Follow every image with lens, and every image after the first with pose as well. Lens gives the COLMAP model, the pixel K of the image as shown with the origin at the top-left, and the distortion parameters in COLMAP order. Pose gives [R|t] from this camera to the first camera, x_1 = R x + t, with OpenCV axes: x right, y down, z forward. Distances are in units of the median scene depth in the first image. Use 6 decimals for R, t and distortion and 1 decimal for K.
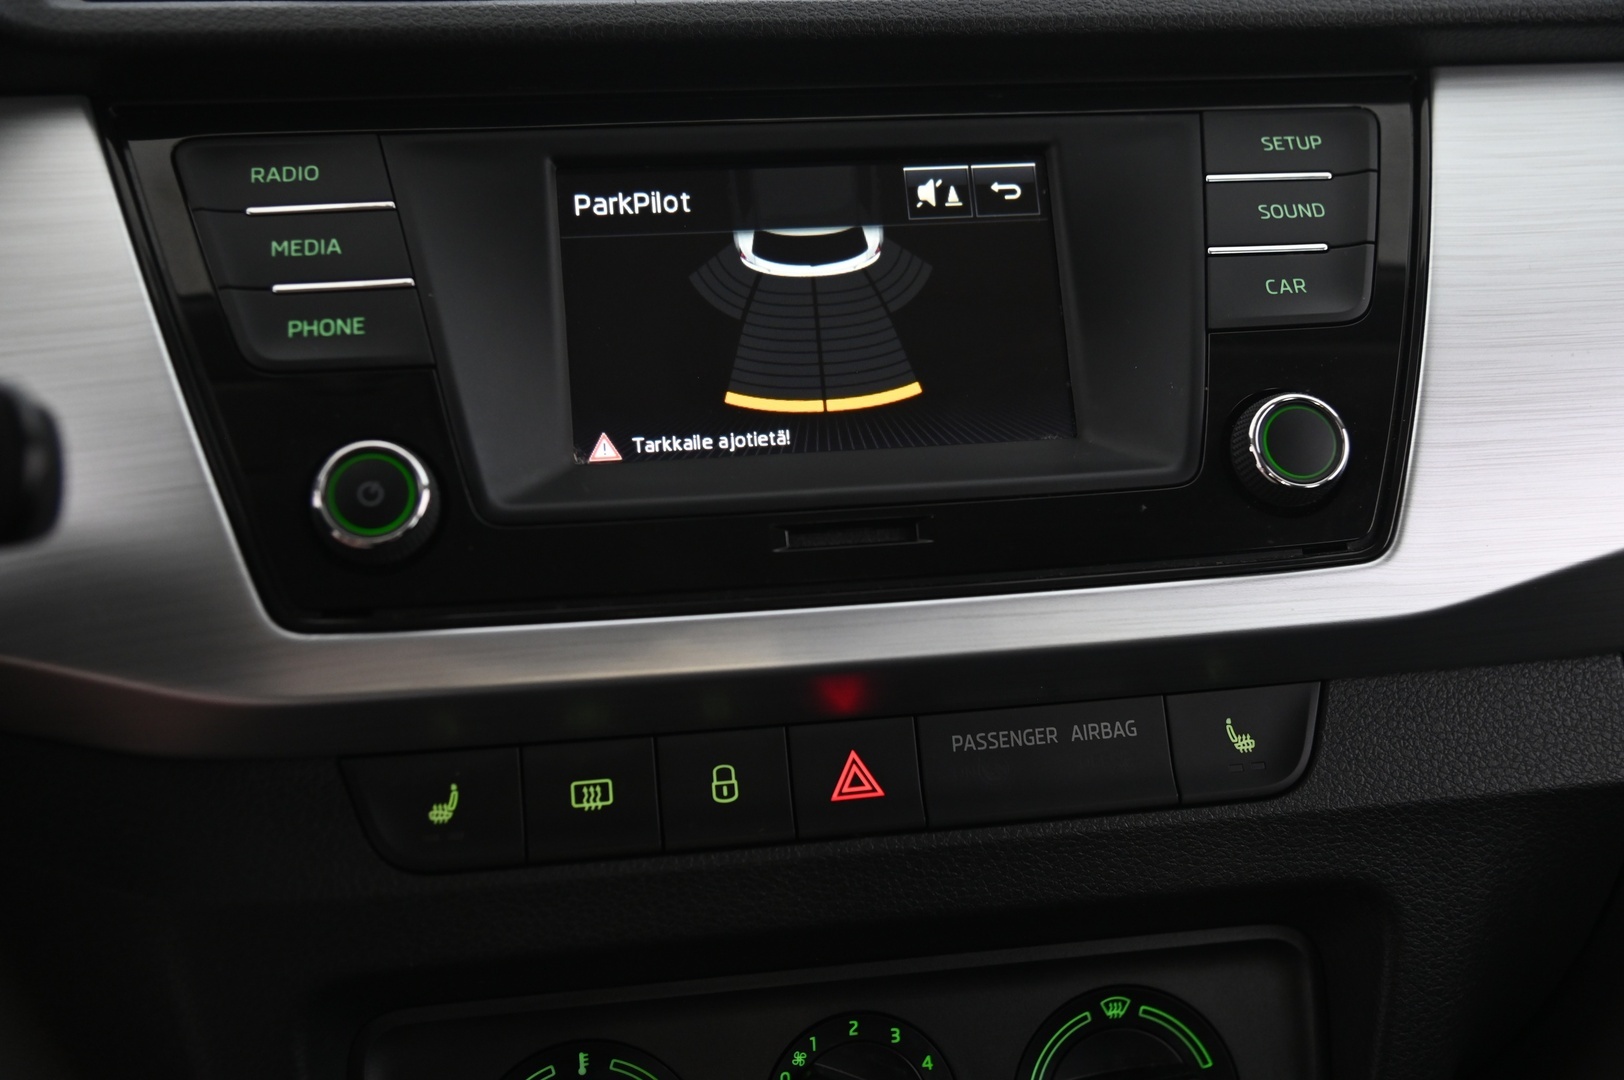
lens RADIAL K [[1808.4, 0, 816.6], [0, 1808.4, 540.3], [0, 0, 1]] dist [0.026458, 0.070489]
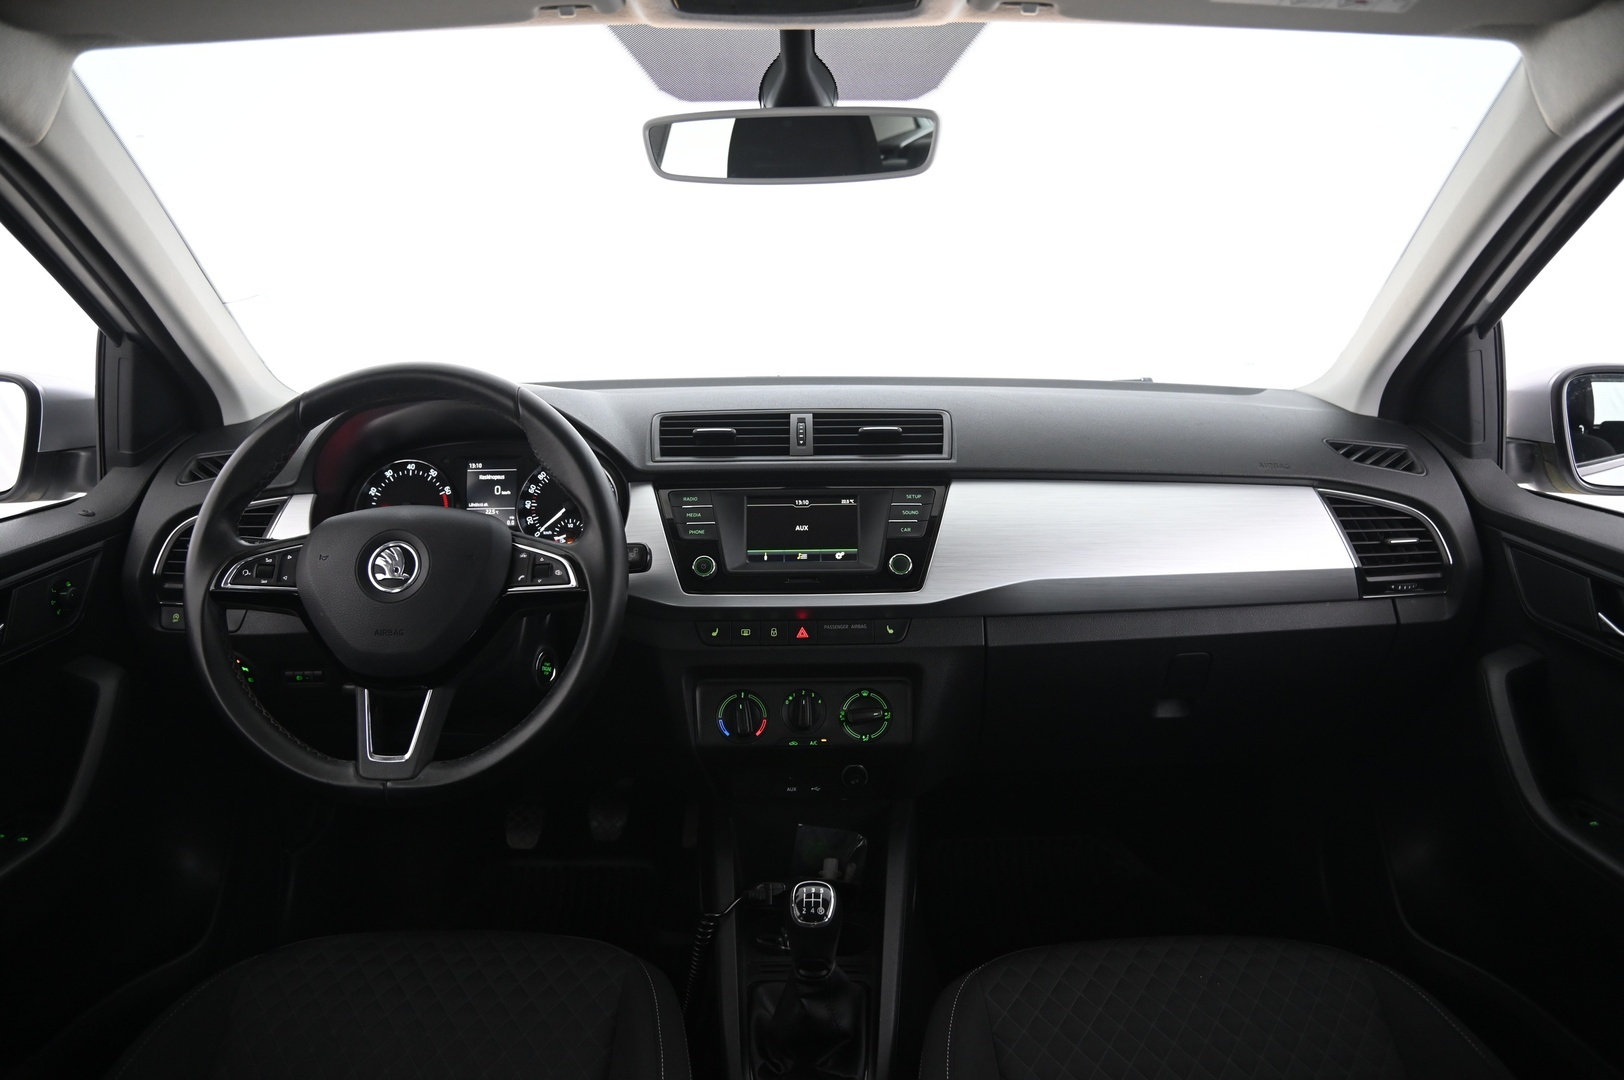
lens RADIAL K [[1154.8, 0, 812.0], [0, 1154.8, 540.0], [0, 0, 1]] dist [-0.115906, 0.073726]
pose [[0.987362, 0.039942, -0.153365, 0.479778], [-0.050763, 0.996441, -0.067301, 0.090832], [0.150131, 0.074236, 0.985875, -1.884284]]
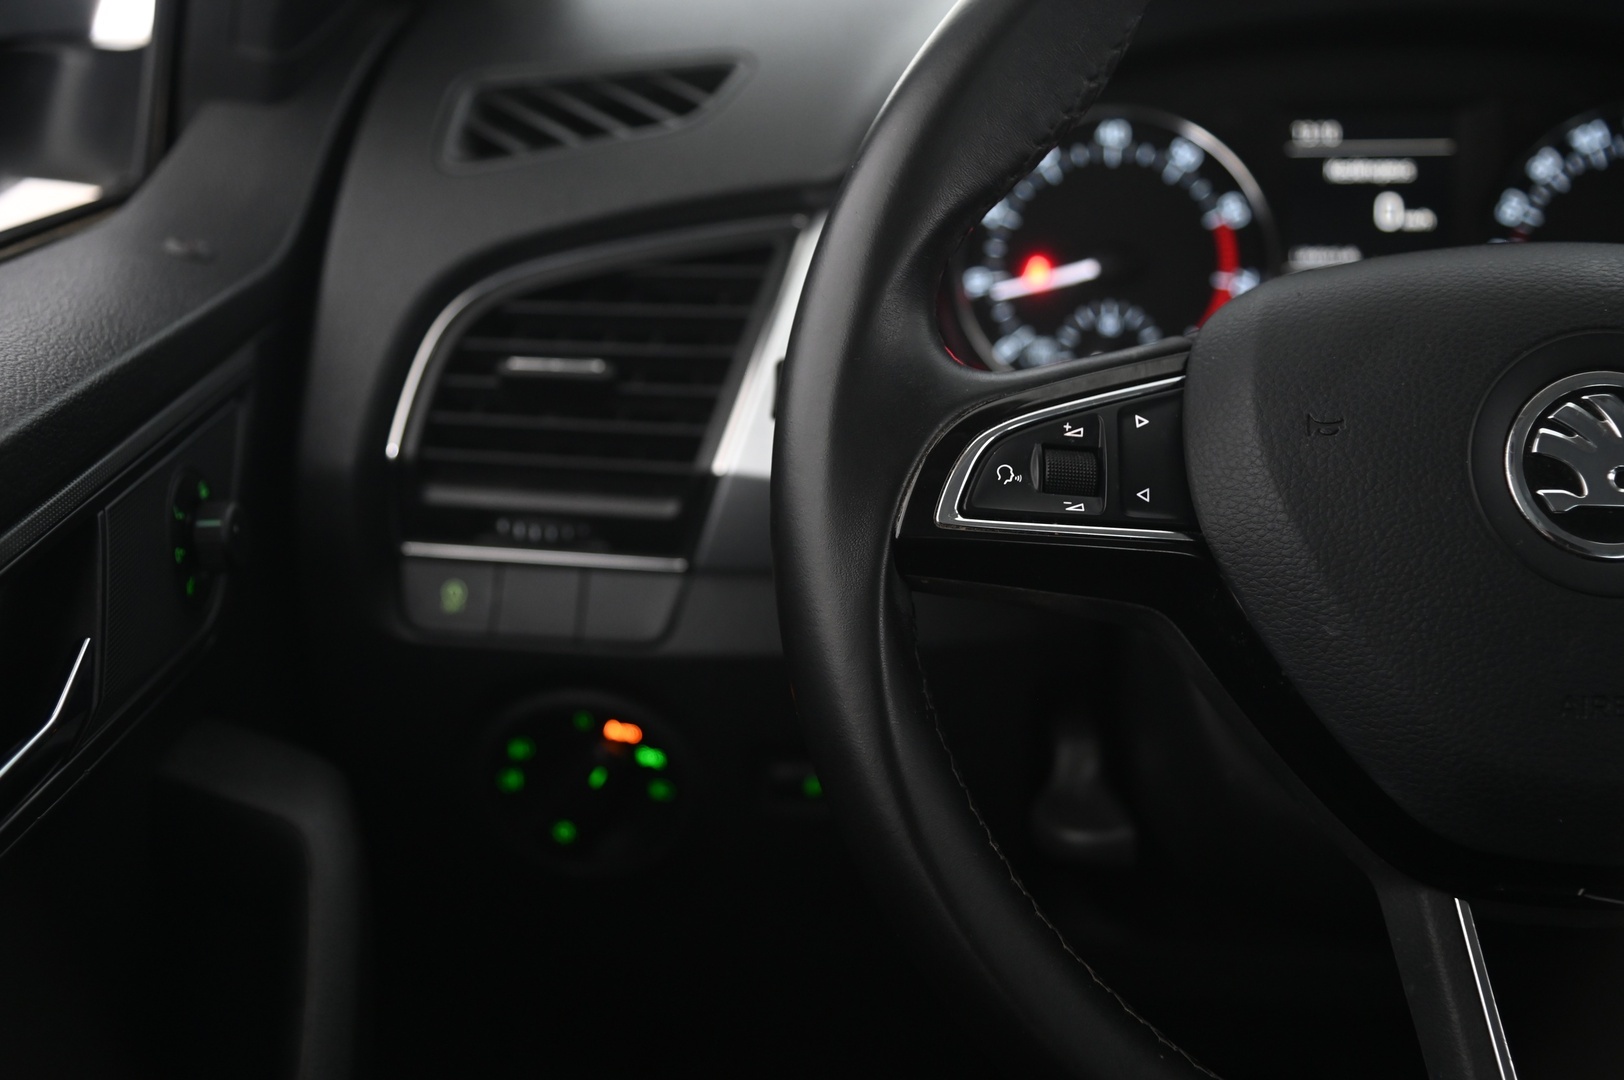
lens RADIAL K [[2354.4, 0, 812.6], [0, 2354.4, 557.9], [0, 0, 1]] dist [0.216862, 0.005353]
pose [[0.981570, 0.076046, -0.175319, -0.983122], [-0.074581, 0.997103, 0.014943, 0.098280], [0.175947, -0.001593, 0.984398, -1.087838]]
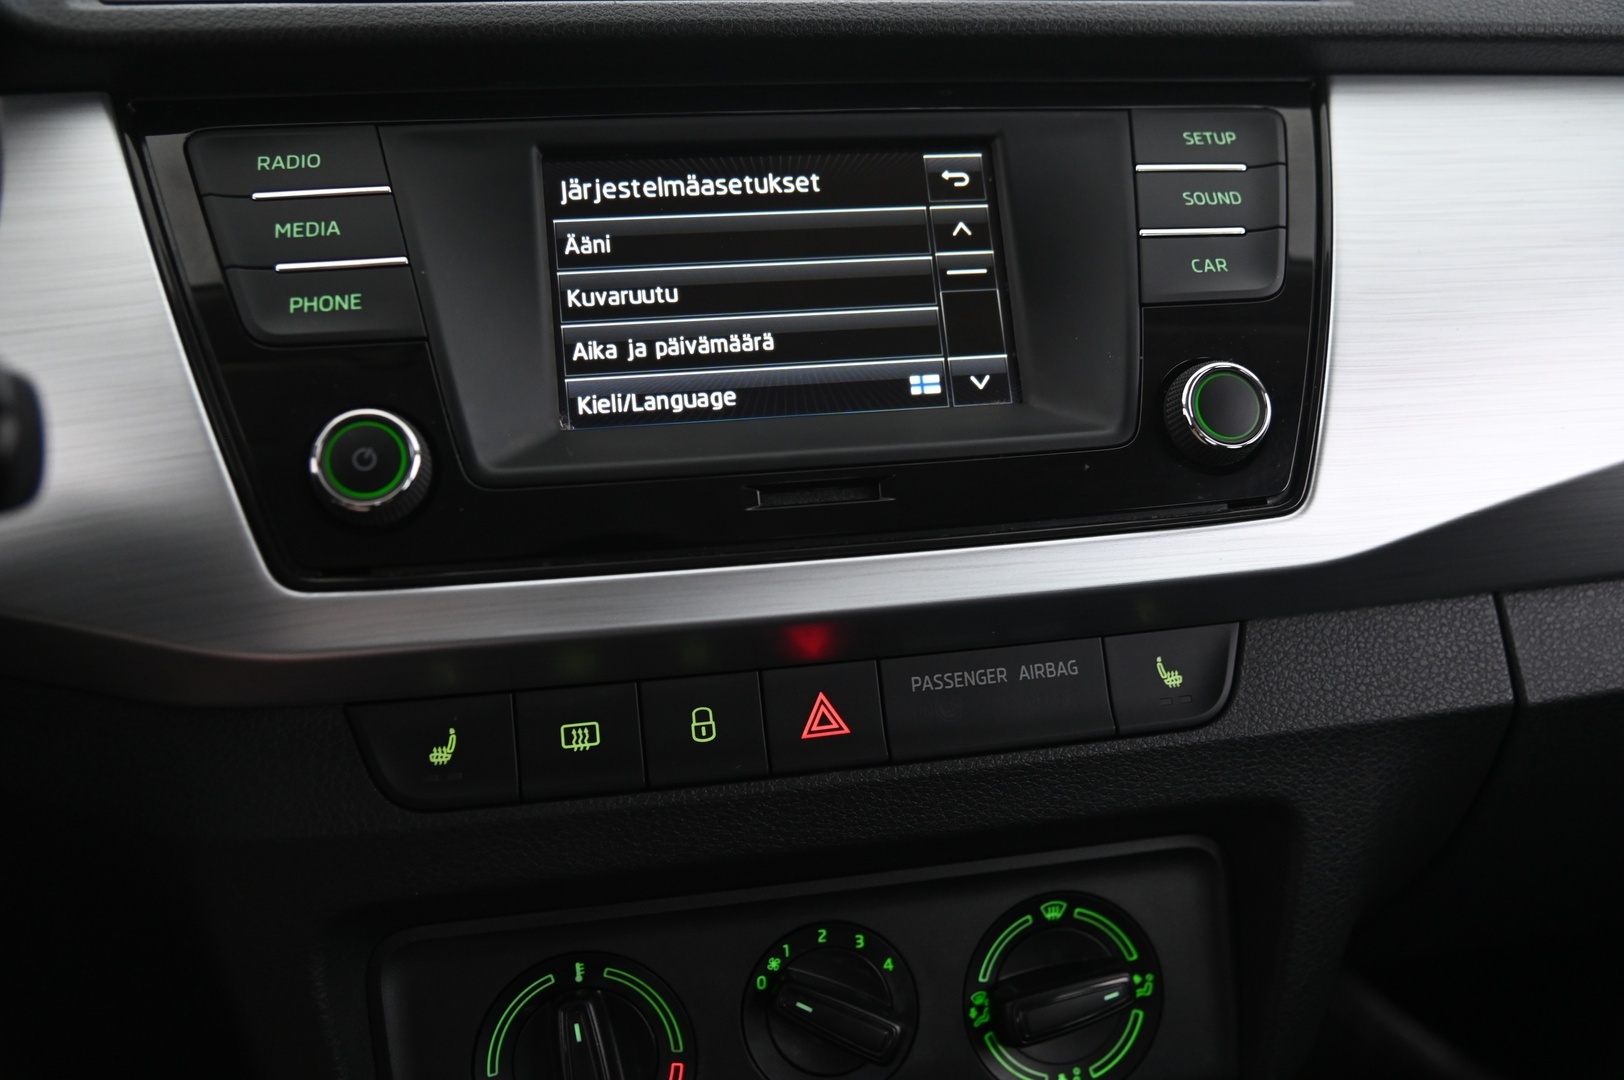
lens RADIAL K [[1377.3, 0, 820.8], [0, 1377.3, 537.8], [0, 0, 1]] dist [-0.063923, 0.061153]
pose [[0.999458, -0.008069, 0.031900, -0.005666], [0.006937, 0.999348, 0.035438, -0.005714], [-0.032165, -0.035197, 0.998863, 0.174358]]
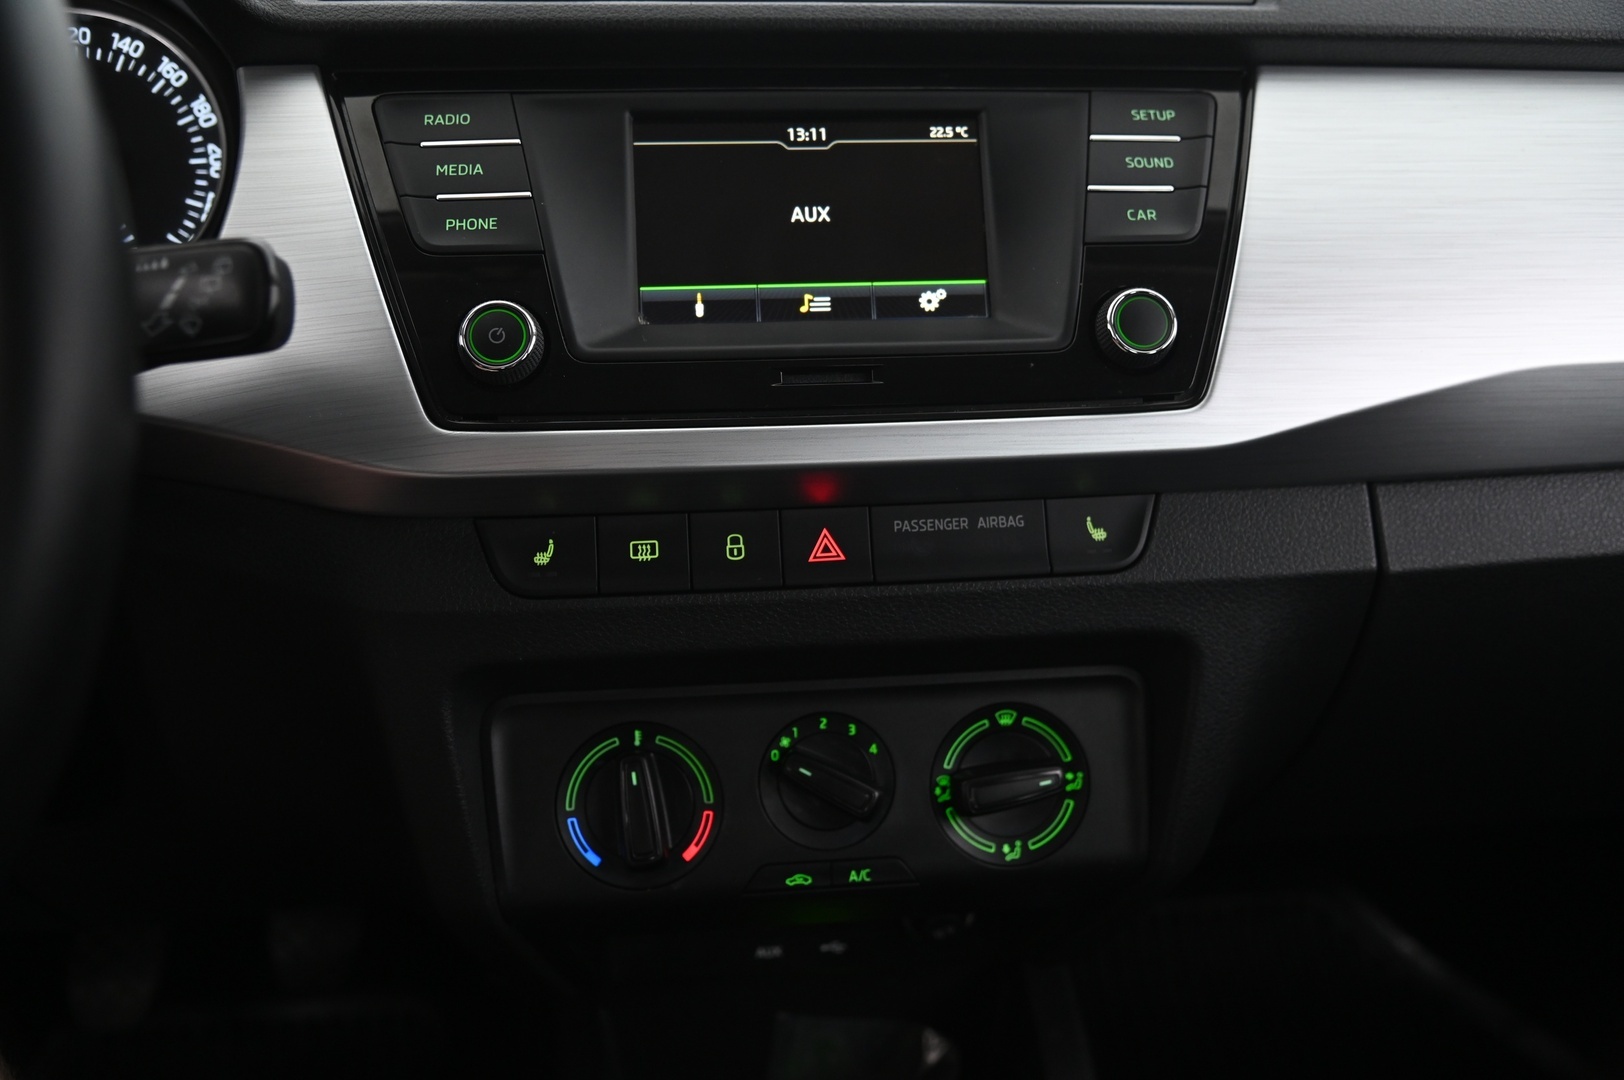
lens RADIAL K [[1403.6, 0, 817.1], [0, 1403.6, 543.1], [0, 0, 1]] dist [-0.061712, 0.075926]
pose [[0.998682, 0.033120, -0.039206, 0.057445], [-0.030644, 0.997597, 0.062137, 0.057734], [0.041169, -0.060853, 0.997297, -0.119523]]
